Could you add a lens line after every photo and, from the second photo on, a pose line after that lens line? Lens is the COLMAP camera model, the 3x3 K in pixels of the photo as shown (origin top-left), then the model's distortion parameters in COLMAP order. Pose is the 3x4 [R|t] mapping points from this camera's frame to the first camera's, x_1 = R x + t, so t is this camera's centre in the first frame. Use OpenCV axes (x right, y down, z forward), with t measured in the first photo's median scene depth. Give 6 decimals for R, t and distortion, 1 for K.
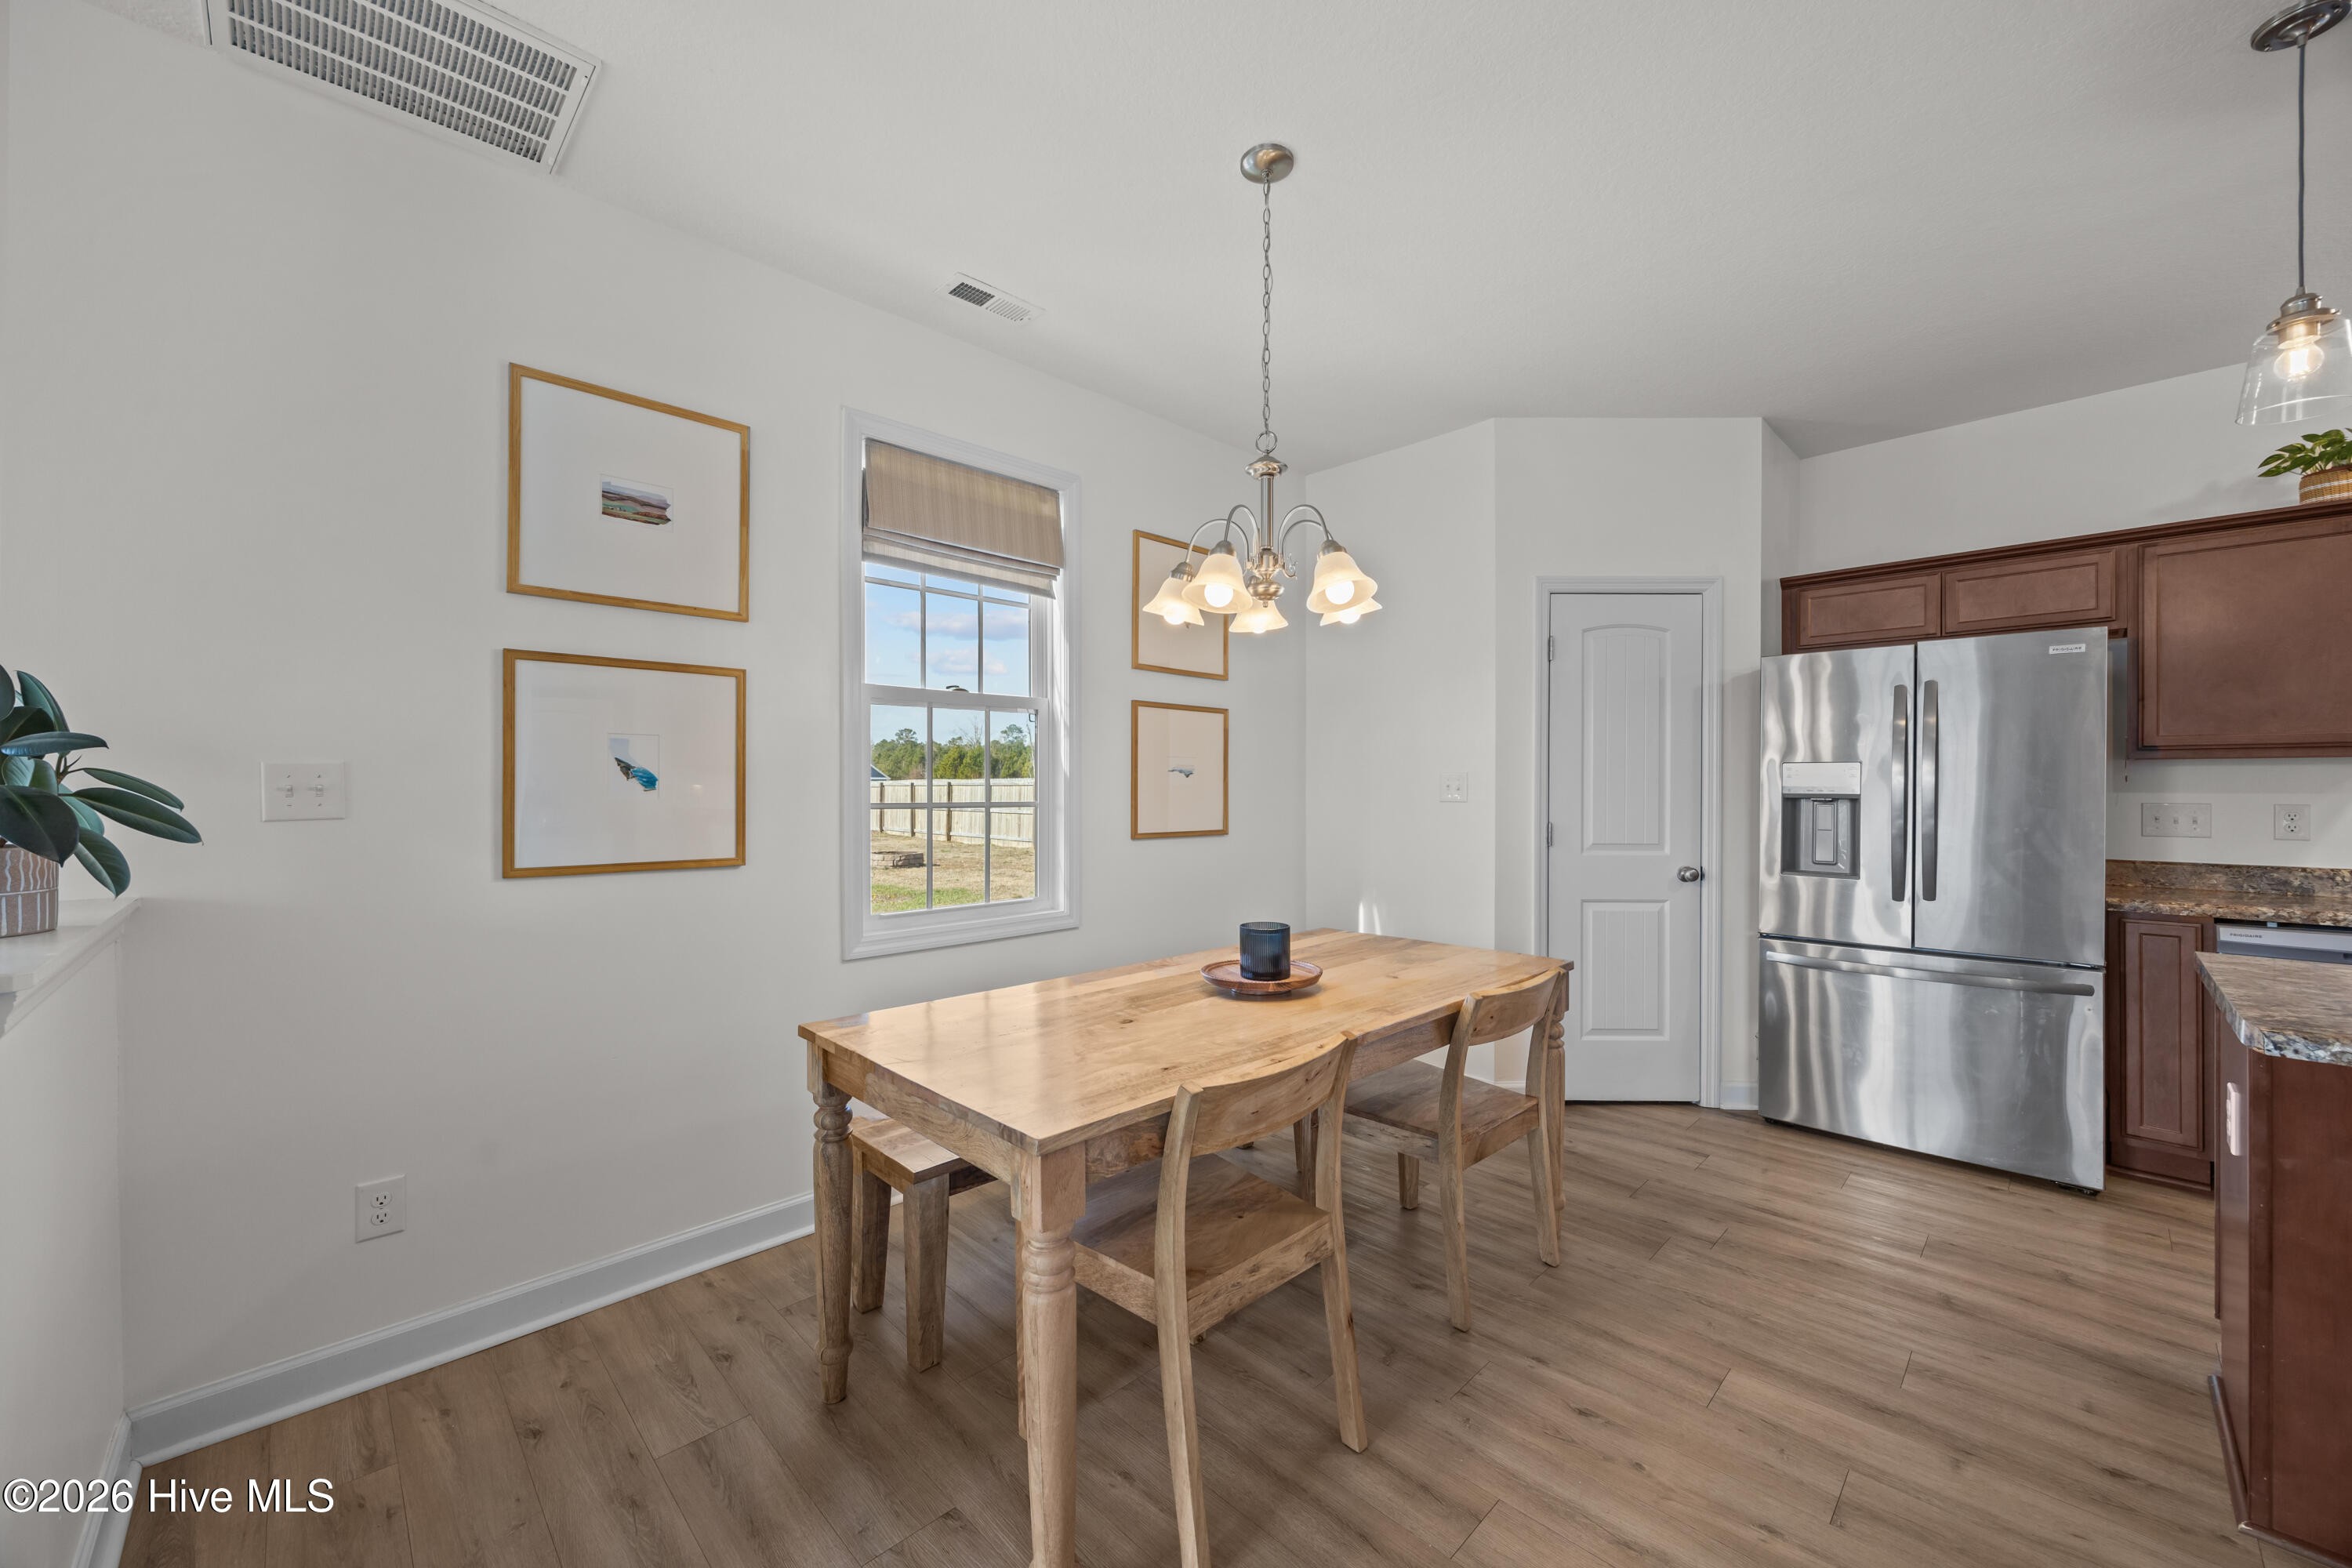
lens RADIAL K [[896.2, 0, 1182.3], [0, 896.2, 788.0], [0, 0, 1]] dist [0.001425, 0.000209]
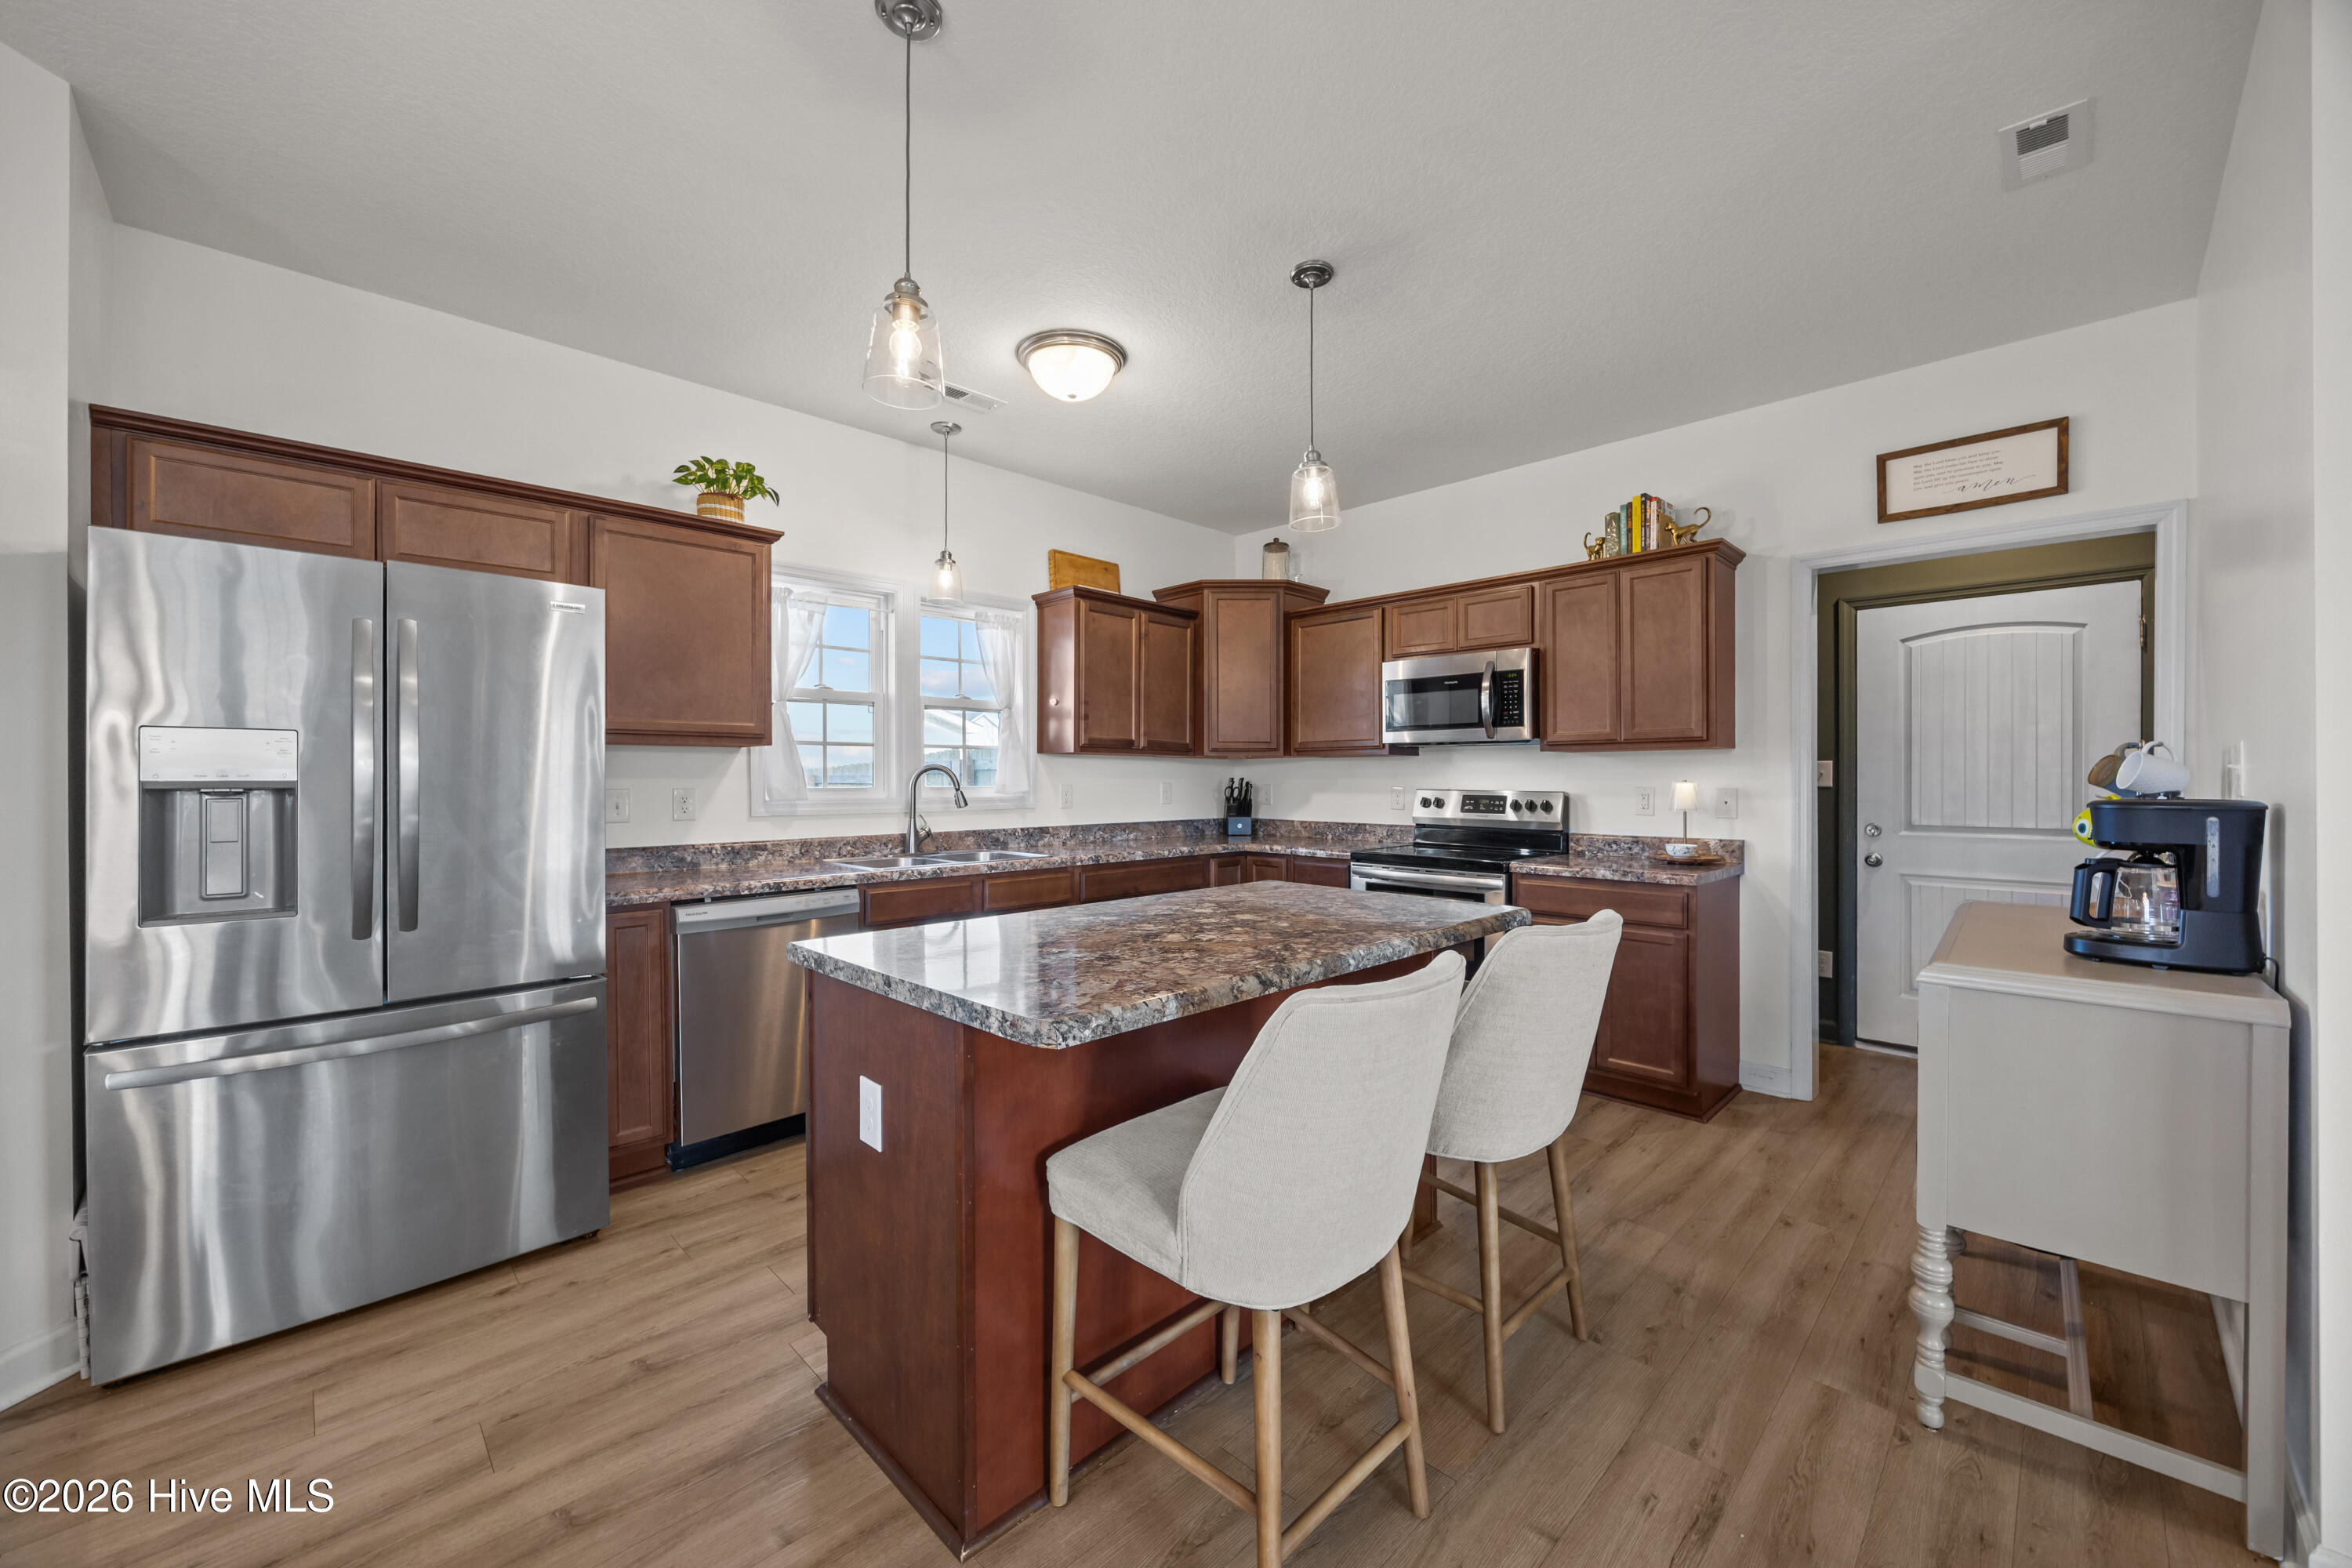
lens RADIAL K [[900.5, 0, 1178.3], [0, 900.5, 778.8], [0, 0, 1]] dist [-0.002876, 0.000128]
pose [[-0.001593, -0.001368, 0.999998, 0.123987], [0.004416, 0.999989, 0.001375, 0.007723], [-0.999989, 0.004418, -0.001587, 0.387936]]
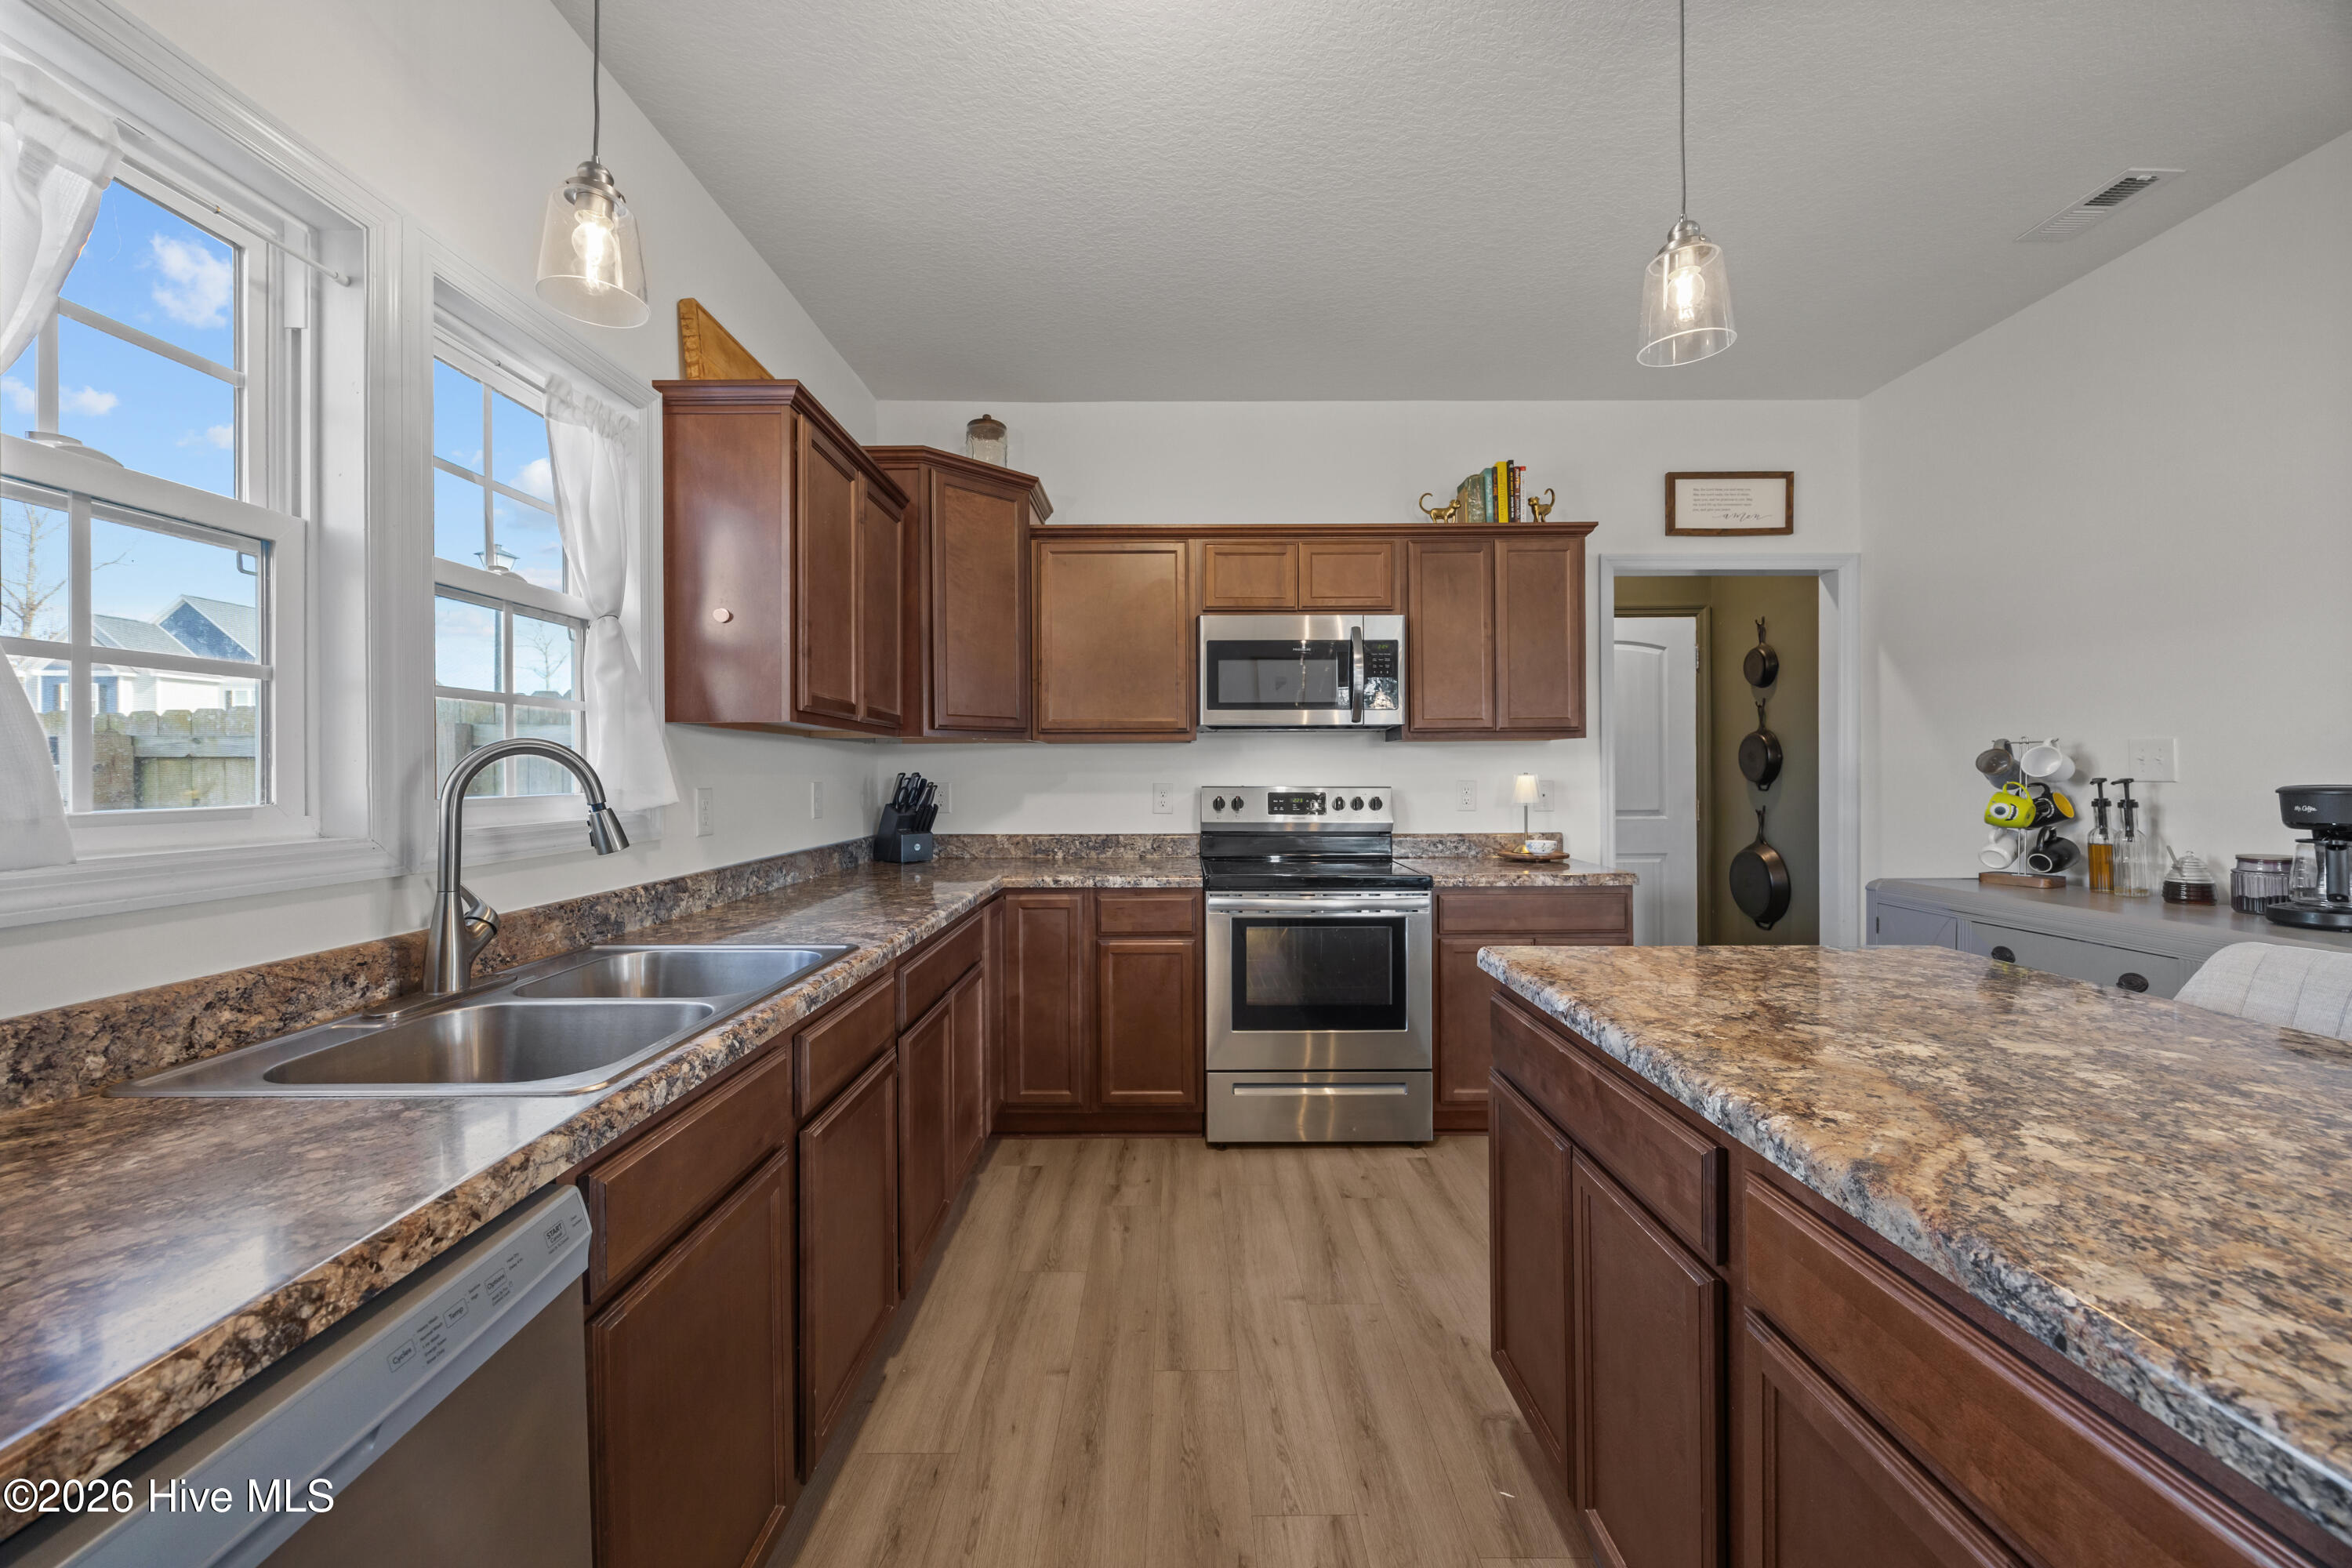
lens RADIAL K [[900.5, 0, 1178.3], [0, 900.5, 778.8], [0, 0, 1]] dist [-0.002876, 0.000128]
pose [[-0.713019, -0.002884, 0.701138, 0.826288], [0.007365, 0.999906, 0.011603, 0.005273], [-0.701106, 0.013437, -0.712931, 0.826318]]
